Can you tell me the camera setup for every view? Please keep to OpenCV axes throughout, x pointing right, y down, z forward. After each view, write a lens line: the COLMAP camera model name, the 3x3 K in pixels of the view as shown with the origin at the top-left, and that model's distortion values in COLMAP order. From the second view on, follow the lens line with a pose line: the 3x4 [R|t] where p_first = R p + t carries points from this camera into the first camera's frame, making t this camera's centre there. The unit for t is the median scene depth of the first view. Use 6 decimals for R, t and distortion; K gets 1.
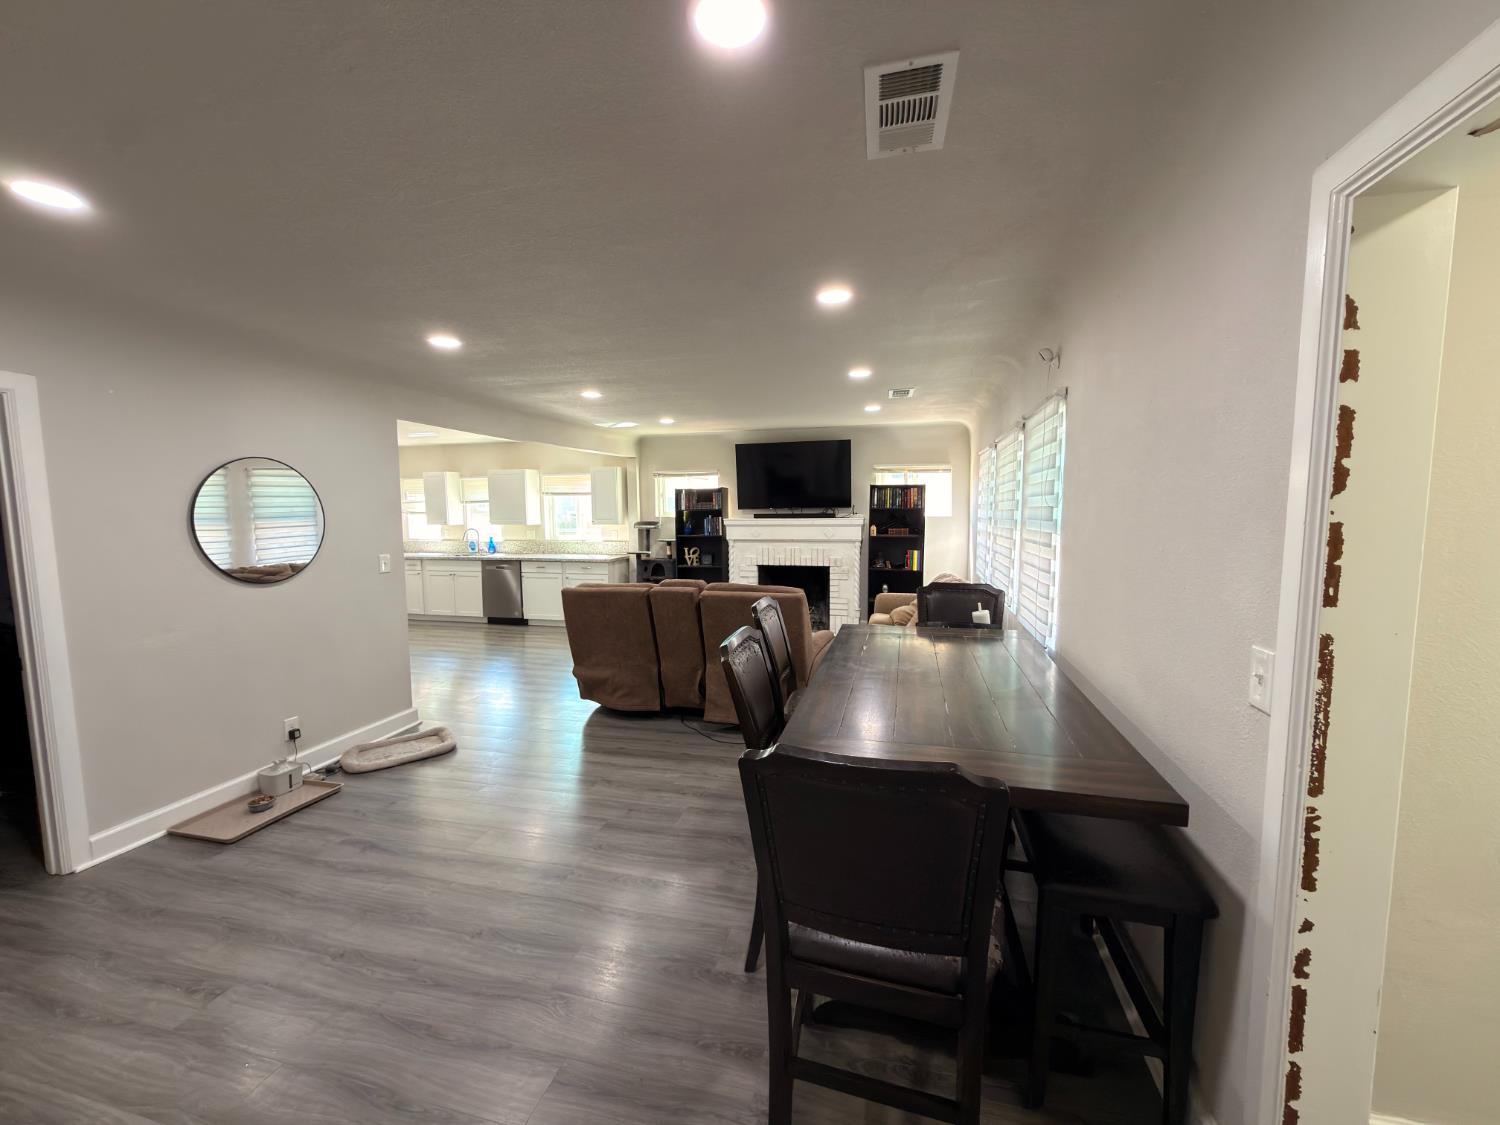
lens RADIAL K [[599.7, 0, 749.8], [0, 599.7, 567.8], [0, 0, 1]] dist [0.001729, -0.001129]
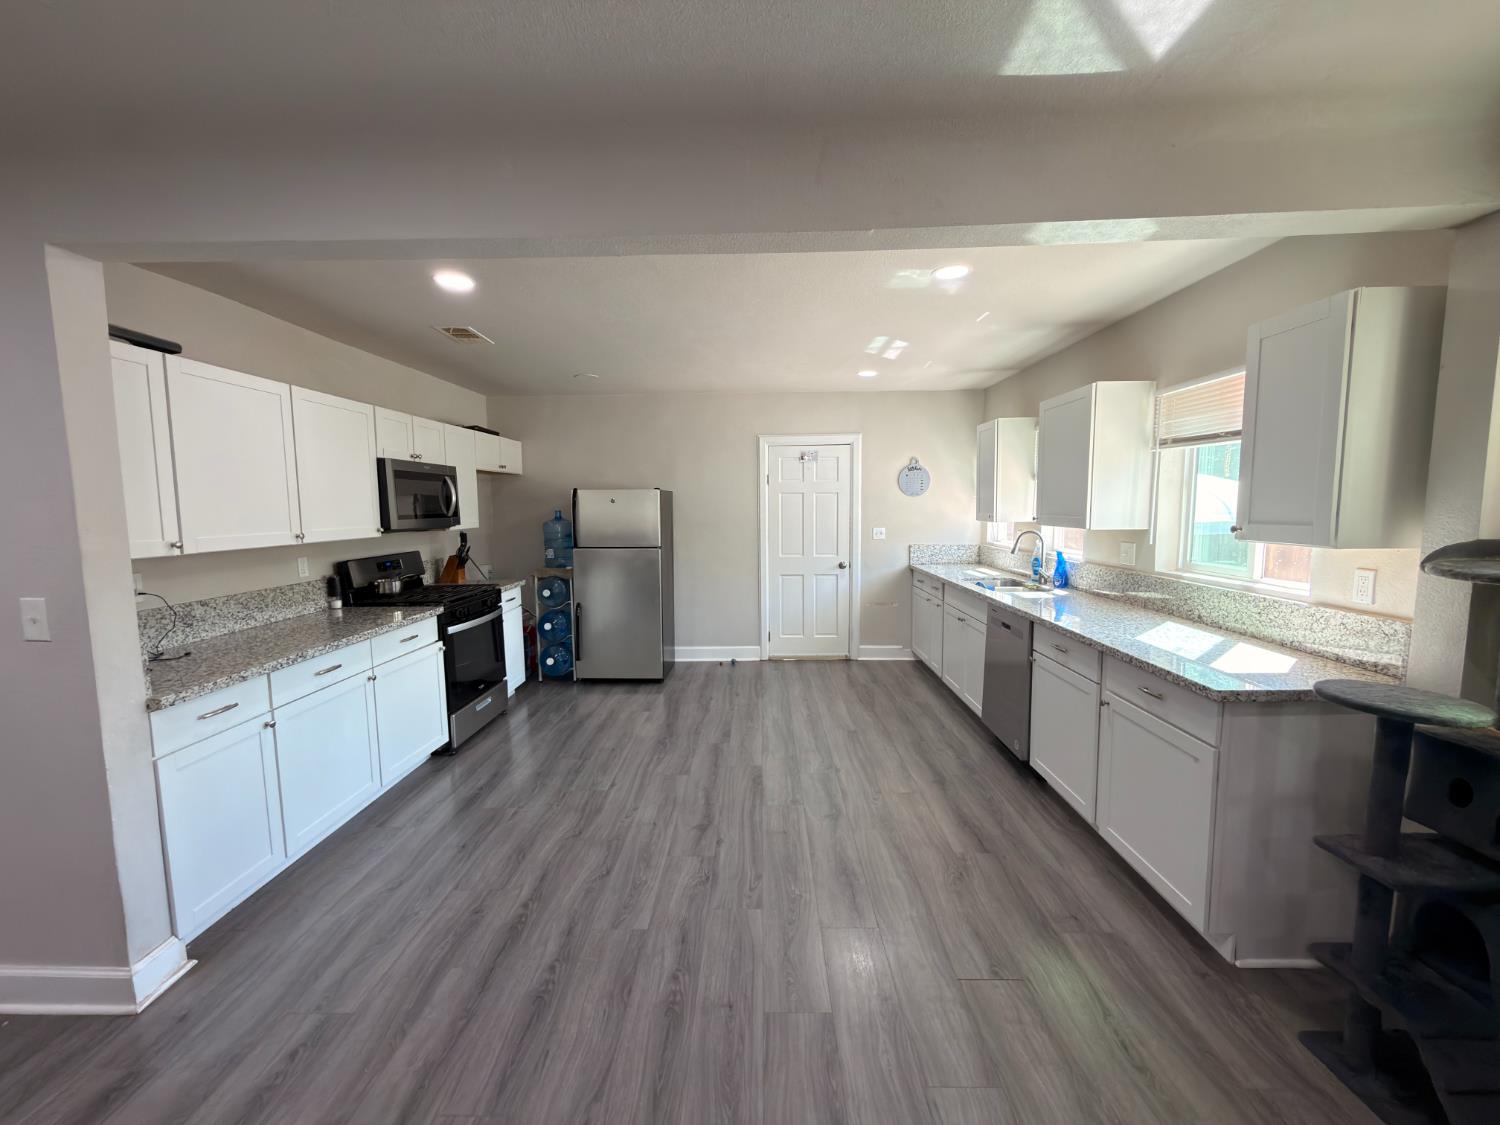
lens RADIAL K [[599.7, 0, 747.8], [0, 599.7, 558.8], [0, 0, 1]] dist [0.001729, -0.001129]
pose [[0.229339, 0.093508, -0.968845, -0.047615], [-0.086850, 0.993370, 0.075316, -0.065155], [0.969464, 0.066871, 0.235940, 0.722368]]
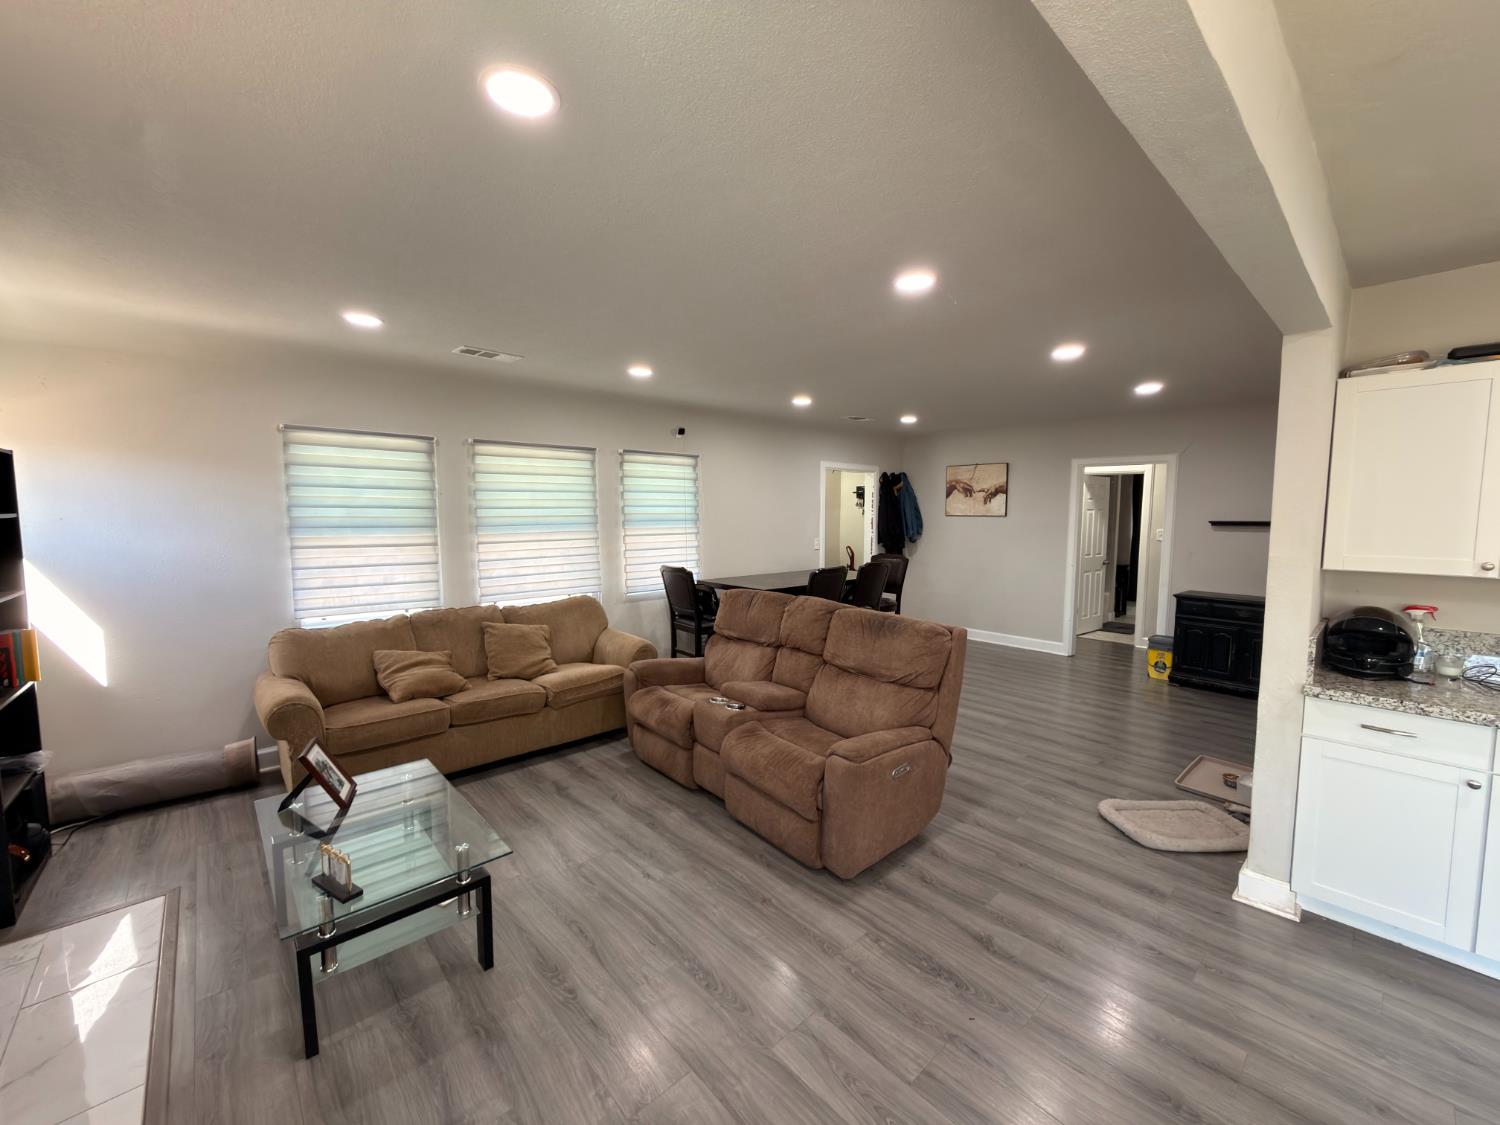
lens RADIAL K [[599.7, 0, 752.3], [0, 599.7, 557.5], [0, 0, 1]] dist [0.001729, -0.001129]
pose [[-0.840095, -0.034414, 0.541347, -0.261523], [0.057207, 0.986799, 0.151509, -0.089547], [-0.539414, 0.158251, -0.827036, 0.923171]]
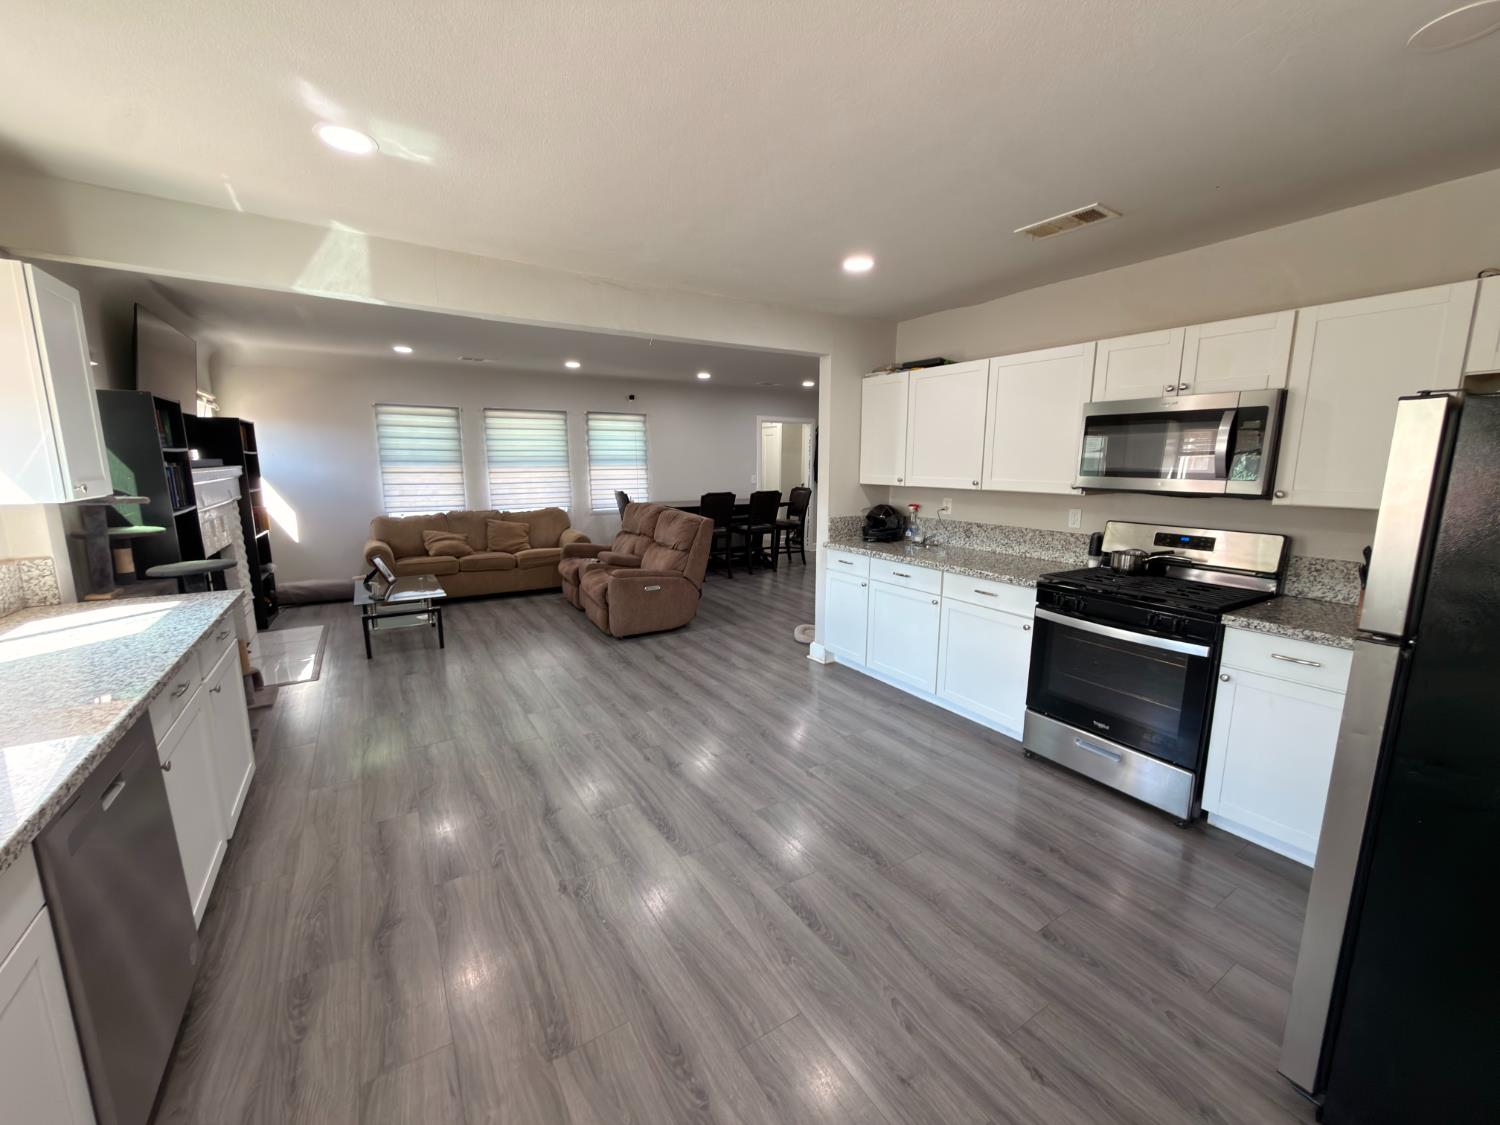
lens RADIAL K [[599.7, 0, 754.3], [0, 599.7, 560.5], [0, 0, 1]] dist [0.001729, -0.001129]
pose [[-0.733858, -0.109918, 0.670351, -0.652801], [0.066614, 0.970421, 0.232045, -0.087797], [-0.676029, 0.214942, -0.704830, 0.992274]]
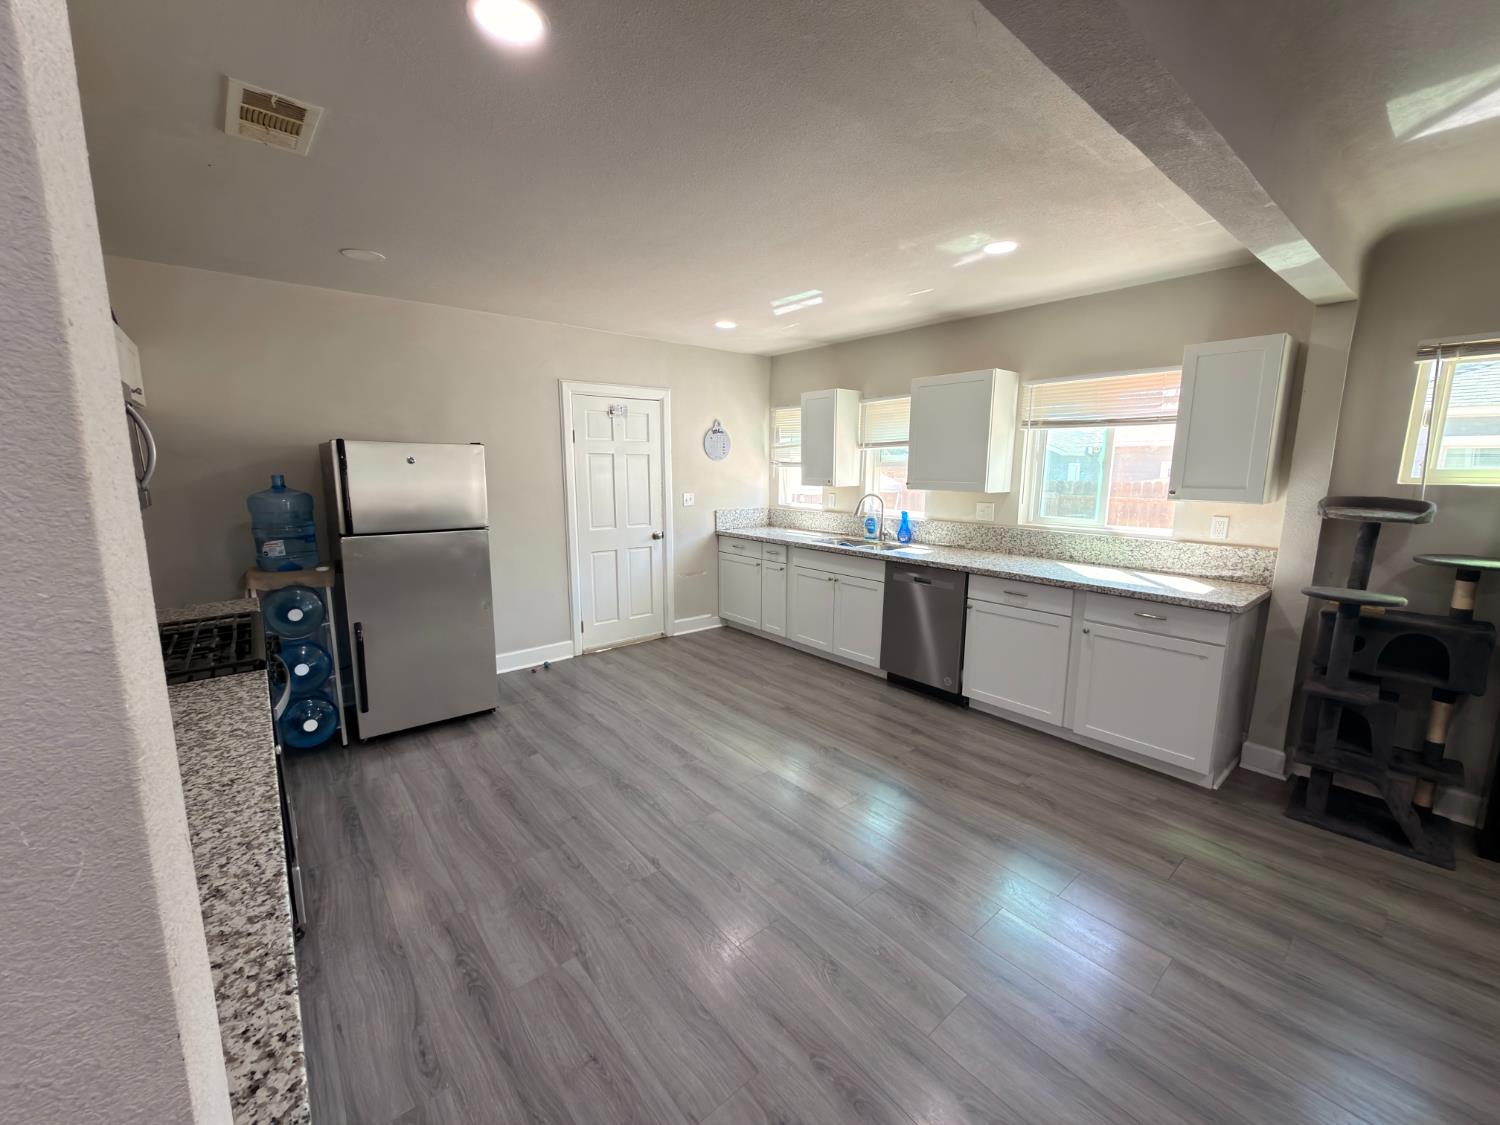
lens RADIAL K [[599.7, 0, 746.6], [0, 599.7, 559.1], [0, 0, 1]] dist [0.001729, -0.001129]
pose [[0.811614, 0.102002, -0.575220, -0.257519], [-0.066234, 0.994357, 0.082873, -0.048468], [0.580427, -0.029162, 0.813790, 0.531767]]
